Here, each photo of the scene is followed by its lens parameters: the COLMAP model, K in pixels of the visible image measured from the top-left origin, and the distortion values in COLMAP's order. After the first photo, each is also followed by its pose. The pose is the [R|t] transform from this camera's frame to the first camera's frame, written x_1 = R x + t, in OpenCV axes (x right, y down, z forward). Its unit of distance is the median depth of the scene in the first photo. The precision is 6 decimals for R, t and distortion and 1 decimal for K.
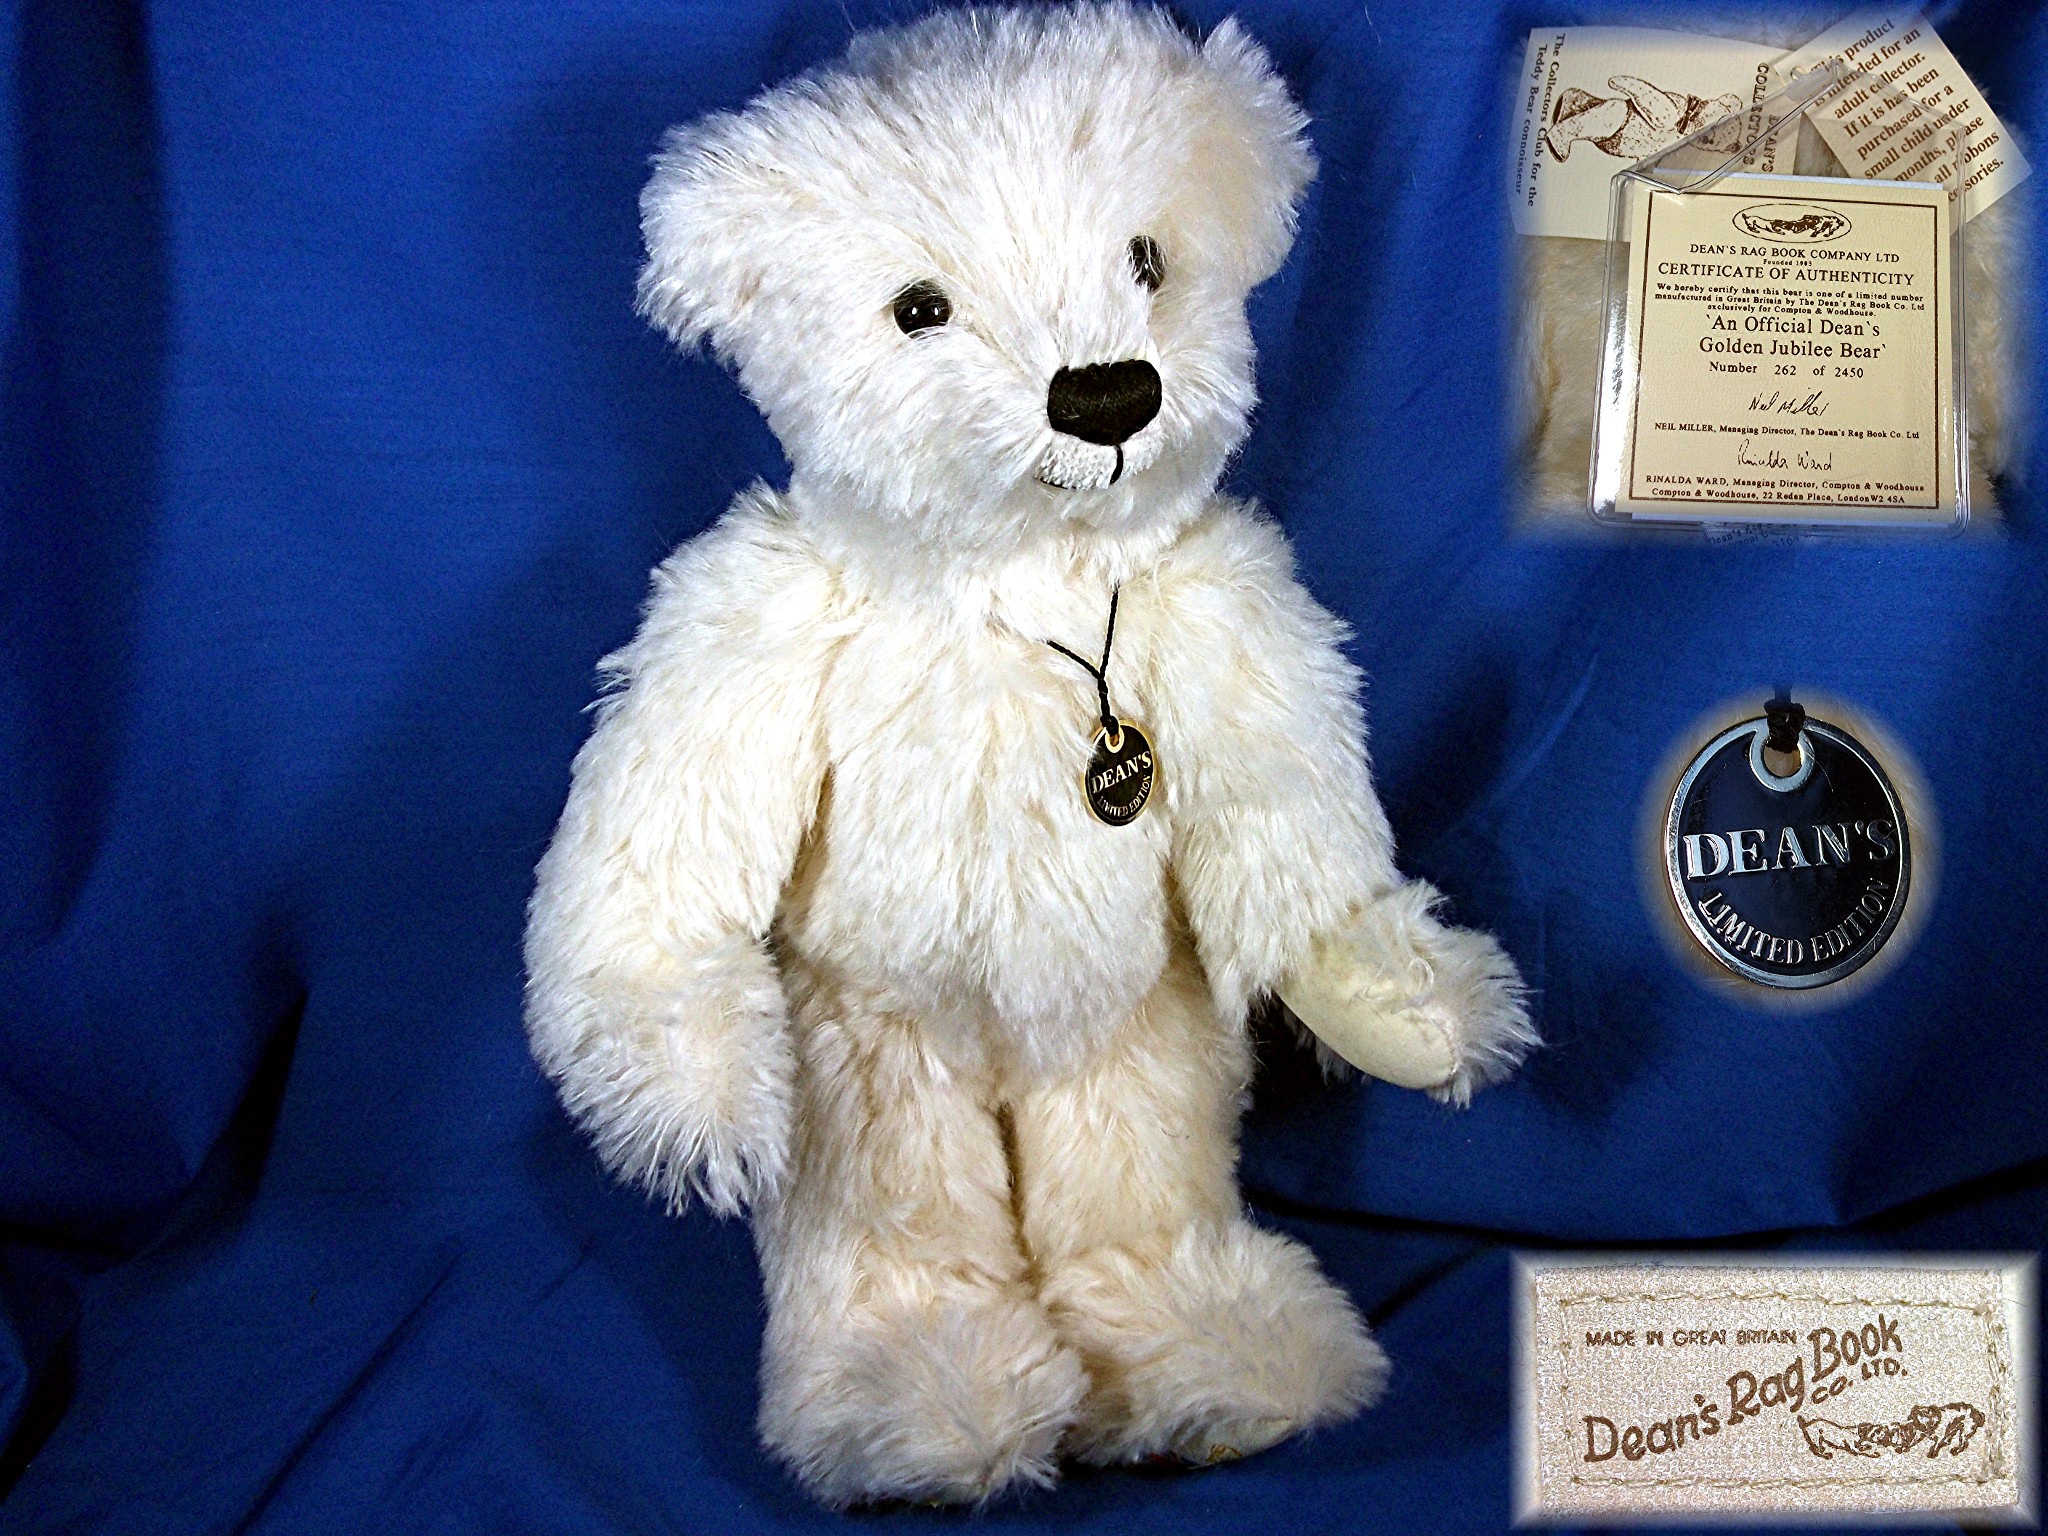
lens RADIAL K [[2210.4, 0, 1019.7], [0, 2210.4, 766.1], [0, 0, 1]] dist [-0.029031, 0.000000]
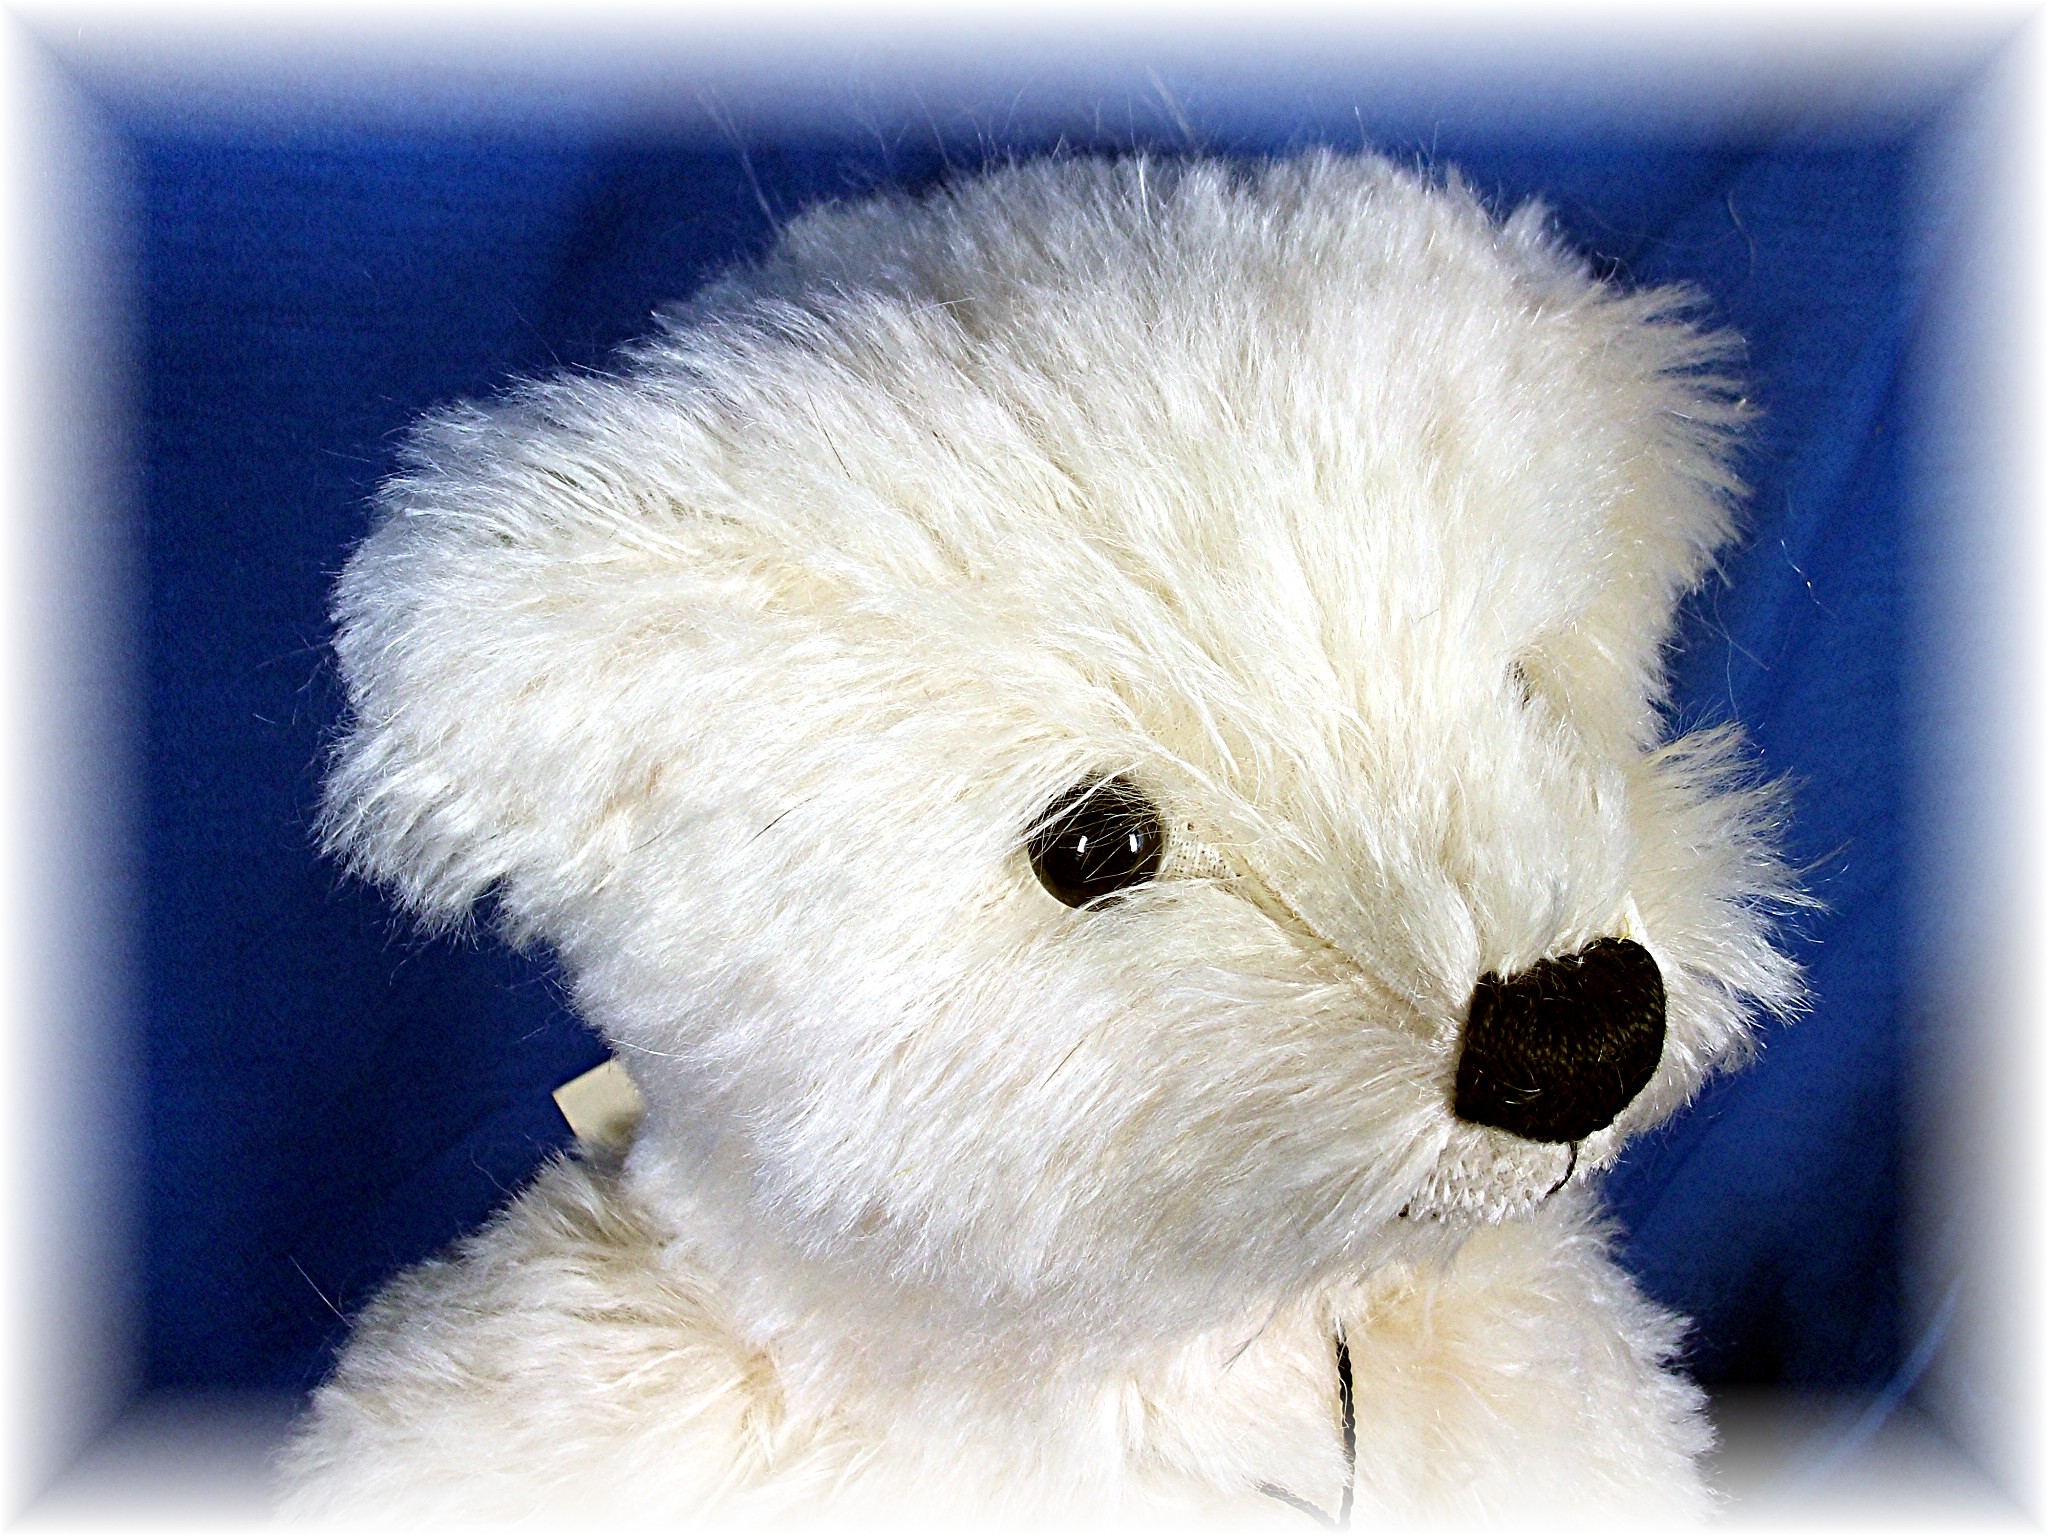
lens RADIAL K [[2210.4, 0, 1025.8], [0, 2210.4, 776.2], [0, 0, 1]] dist [-0.029031, 0.000000]
pose [[0.953477, -0.047030, 0.297776, -0.165432], [0.080475, 0.991620, -0.101067, -0.161809], [-0.290527, 0.120328, 0.949271, 0.550909]]
